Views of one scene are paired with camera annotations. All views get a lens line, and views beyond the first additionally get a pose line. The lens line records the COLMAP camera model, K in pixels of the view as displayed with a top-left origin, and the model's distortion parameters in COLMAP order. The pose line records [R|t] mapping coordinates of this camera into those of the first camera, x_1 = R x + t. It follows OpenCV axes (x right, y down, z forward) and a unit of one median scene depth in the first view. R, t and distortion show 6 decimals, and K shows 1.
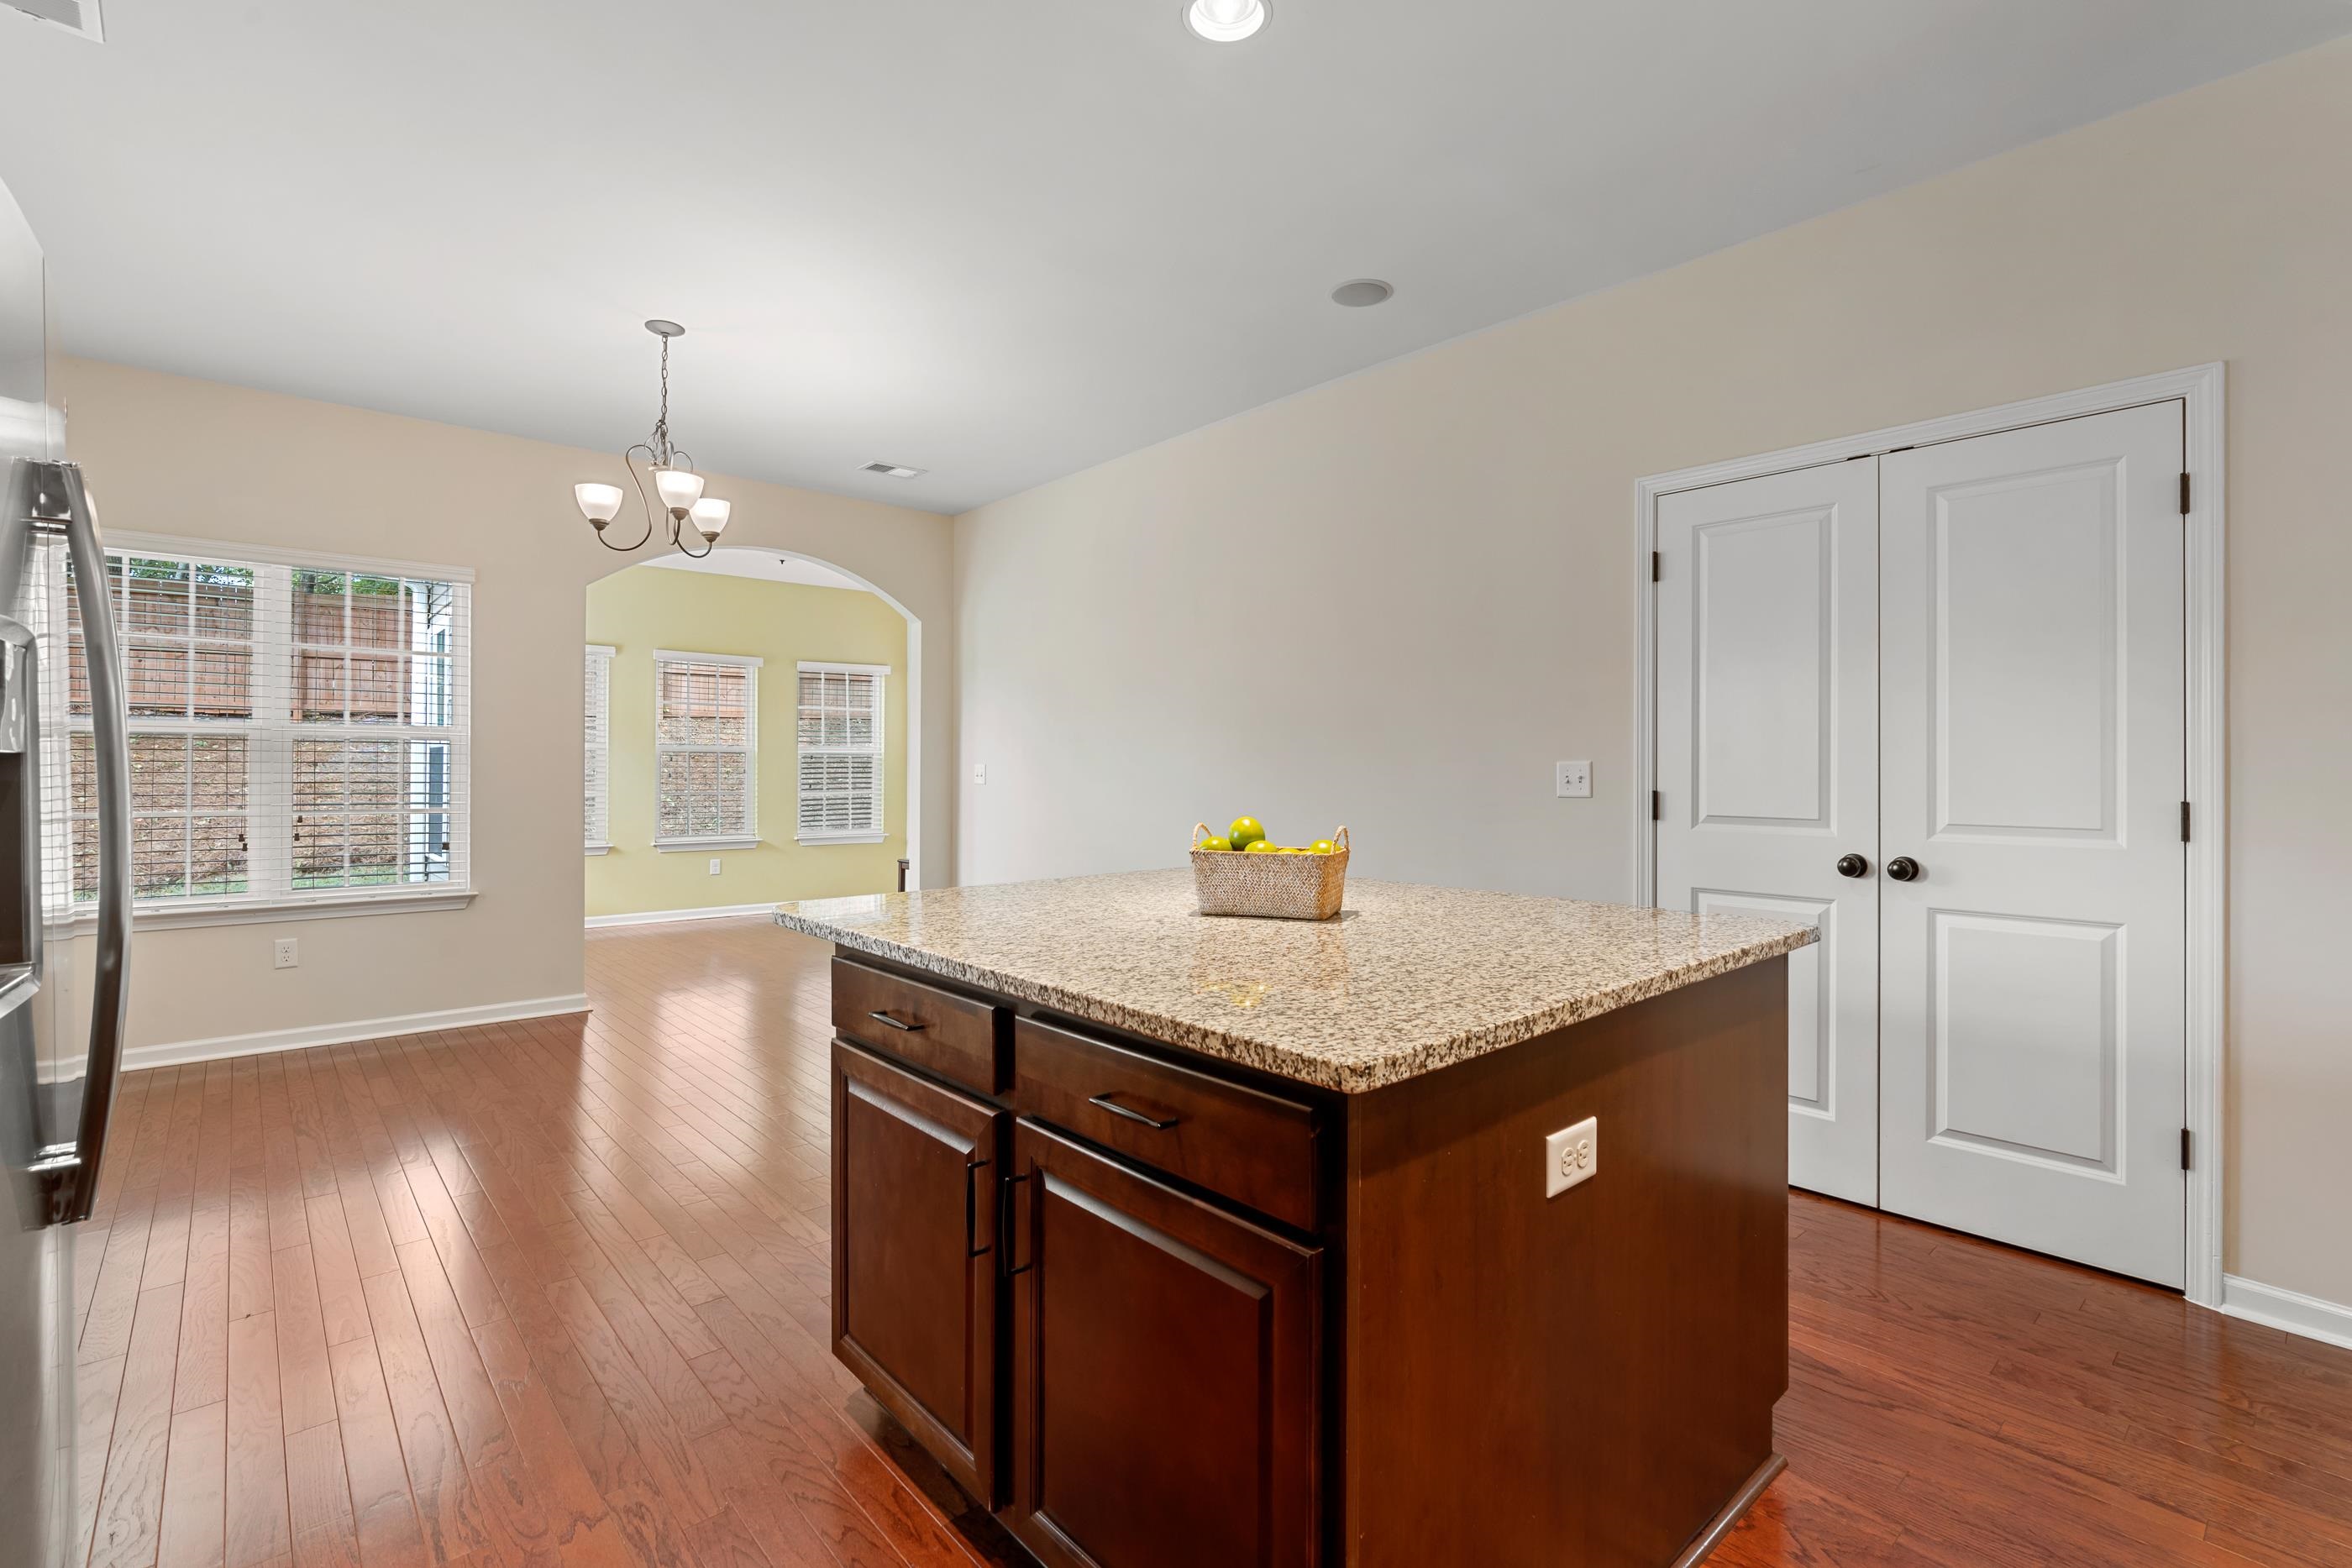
lens RADIAL K [[1077.6, 0, 1204.9], [0, 1077.6, 765.6], [0, 0, 1]] dist [-0.002137, -0.000164]
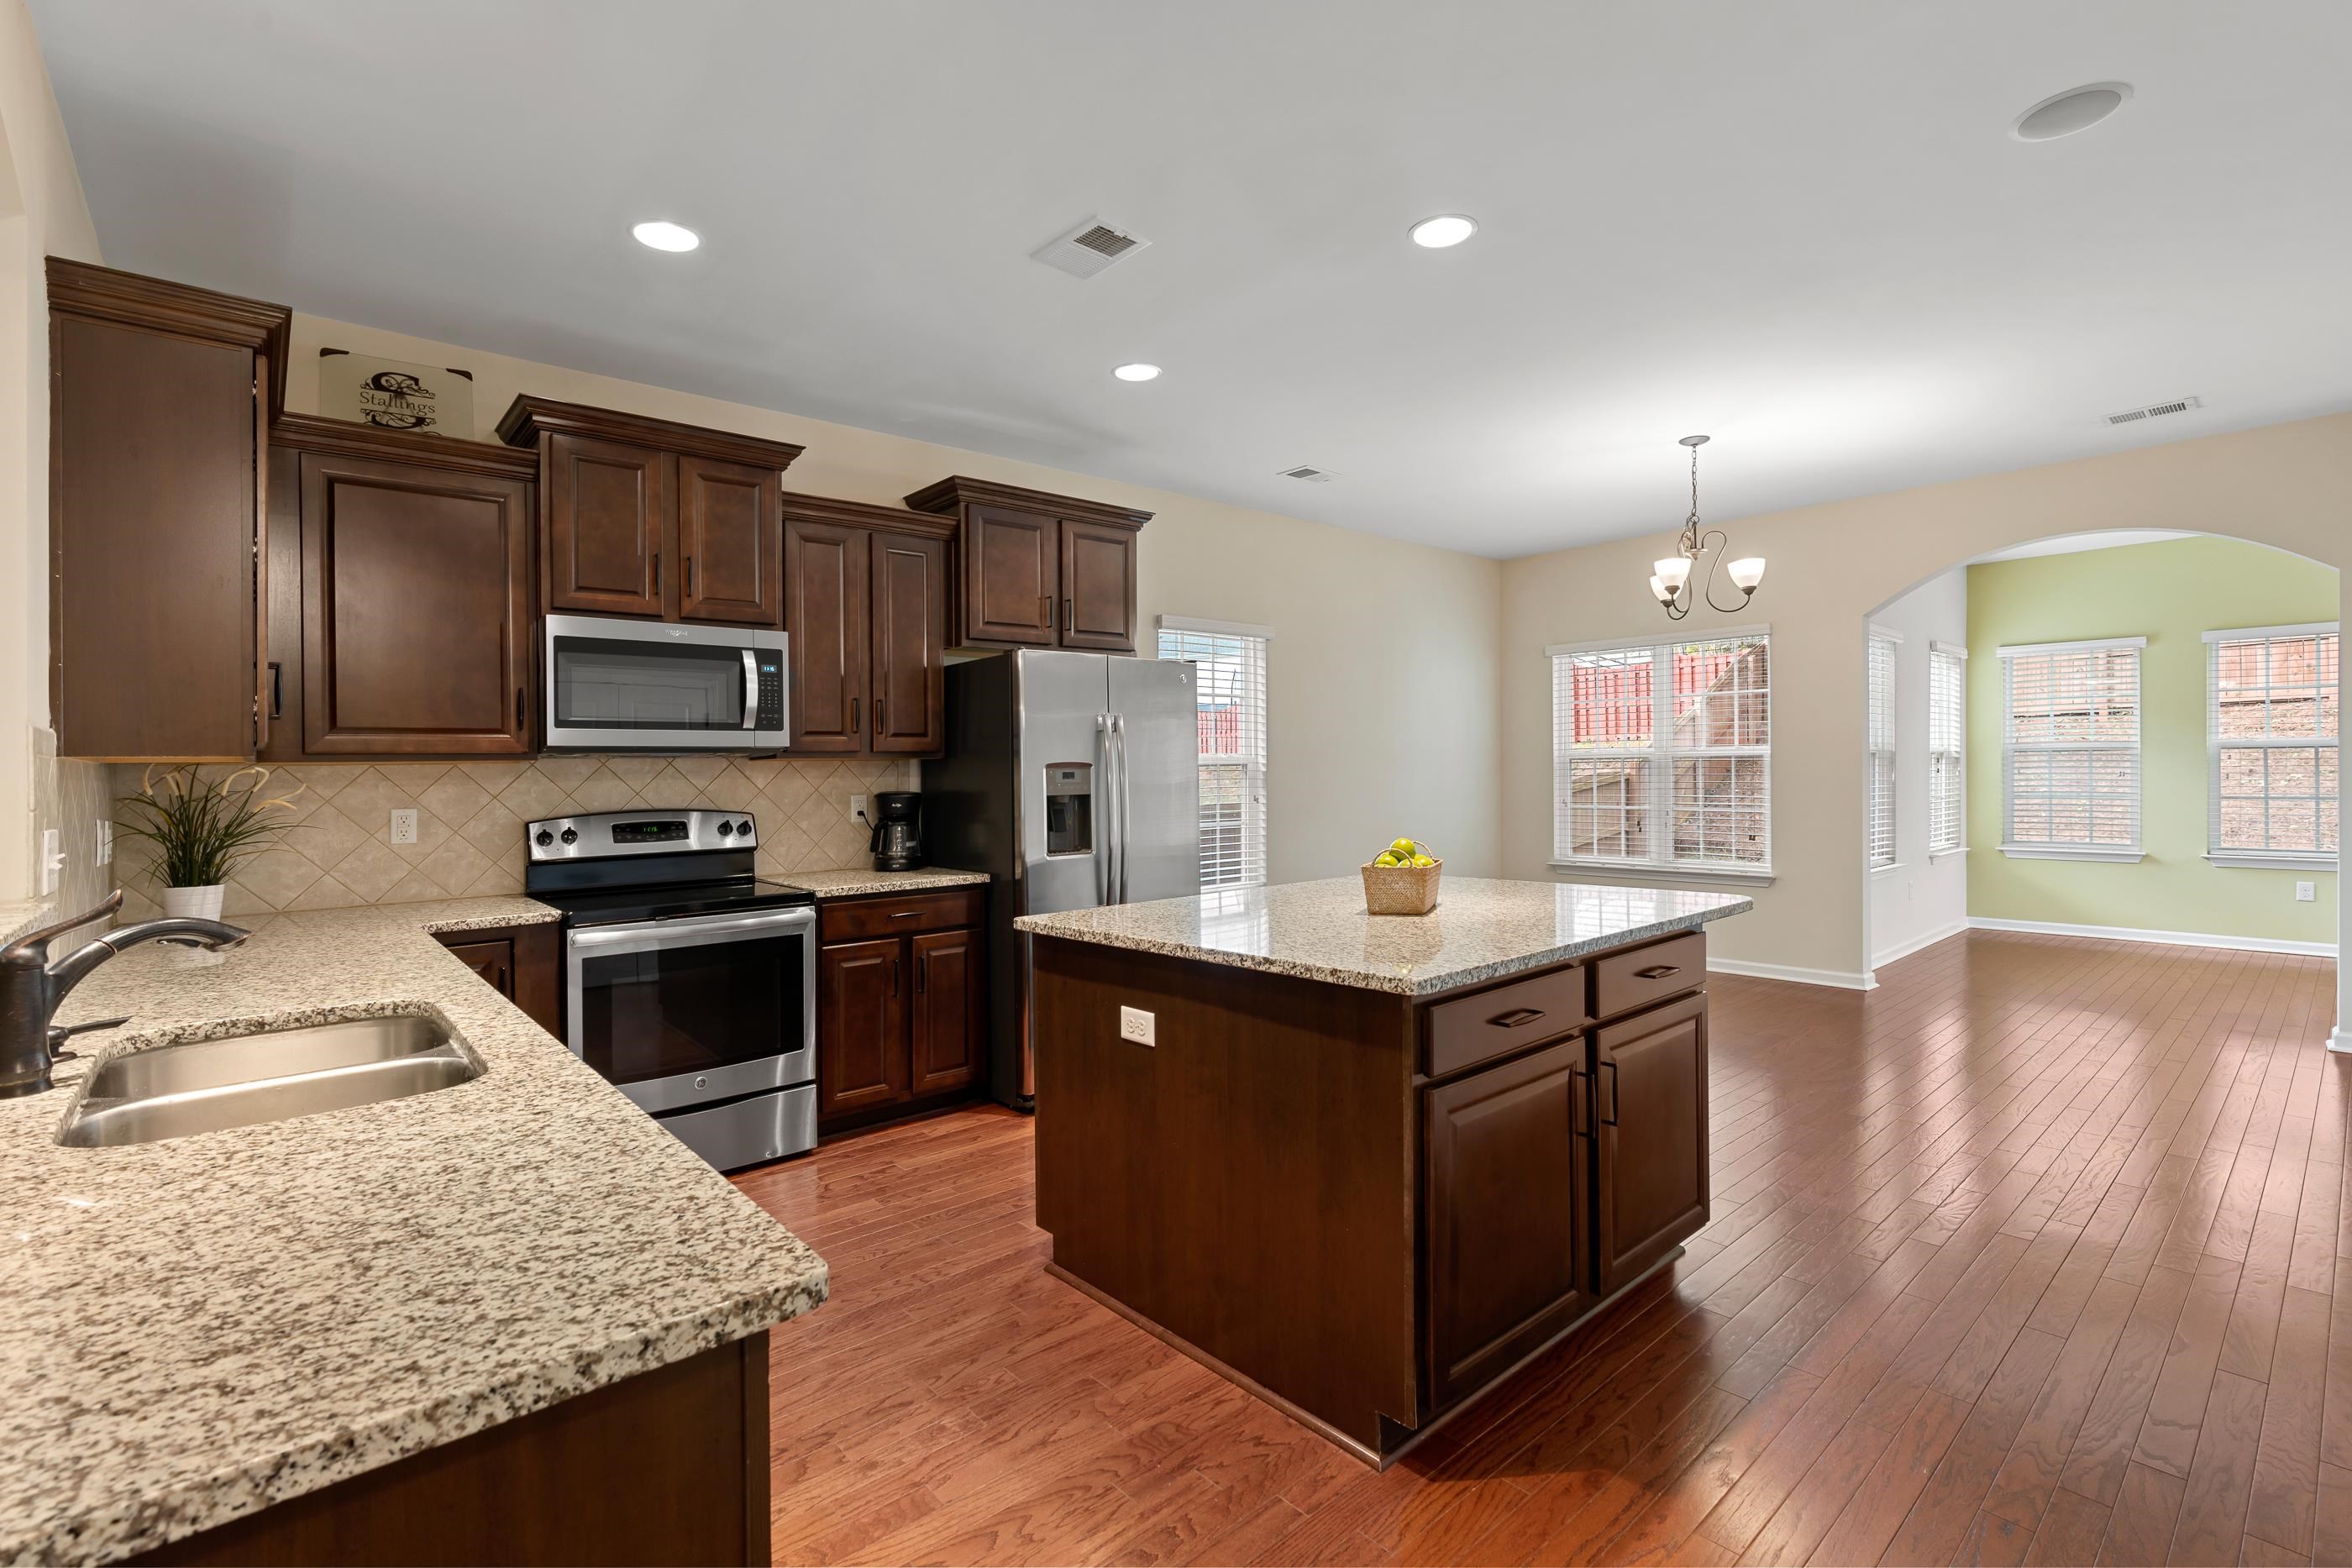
lens RADIAL K [[1056.8, 0, 1175.8], [0, 1056.8, 776.2], [0, 0, 1]] dist [-0.003333, -0.000063]
pose [[-0.010669, 0.002022, -0.999941, 0.979638], [0.019966, 0.999799, 0.001809, -0.028458], [0.999744, -0.019945, -0.010707, 0.502242]]
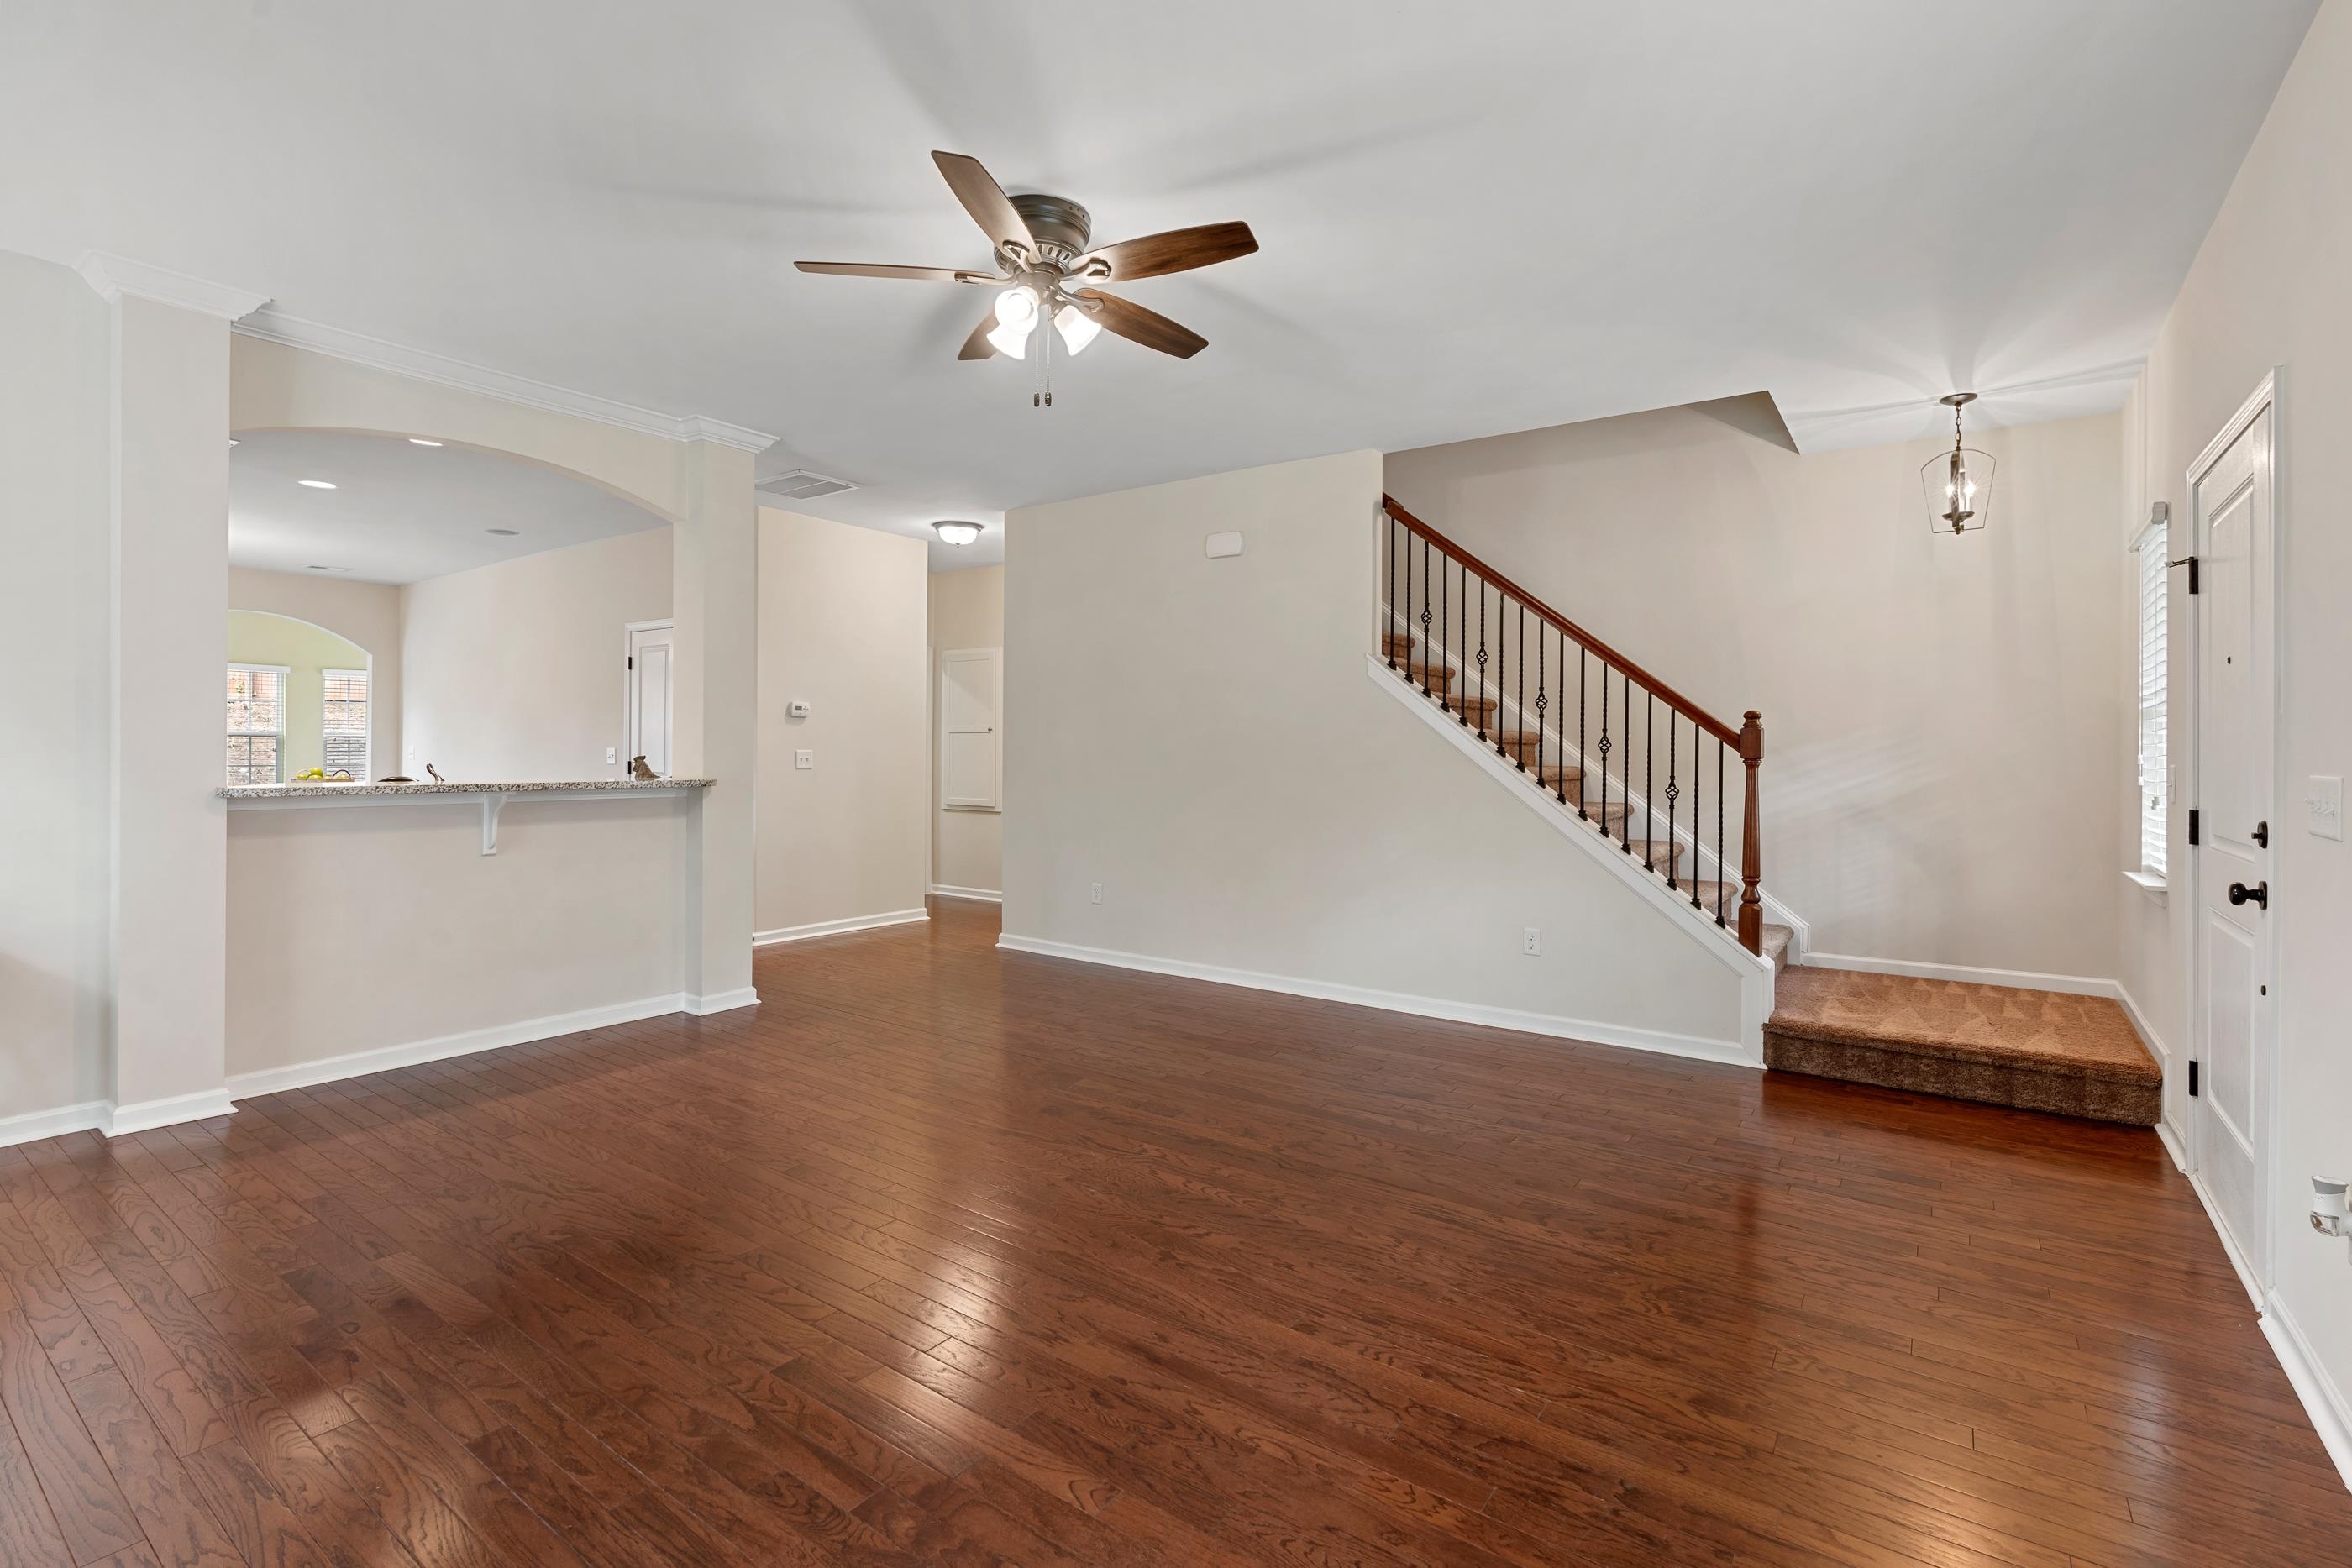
lens RADIAL K [[1072.5, 0, 1181.6], [0, 1072.5, 745.8], [0, 0, 1]] dist [-0.009355, 0.000299]
pose [[0.977697, 0.004455, 0.209972, 1.221102], [-0.004674, 0.999989, 0.000547, -0.018082], [-0.209967, -0.001516, 0.977707, -1.635396]]
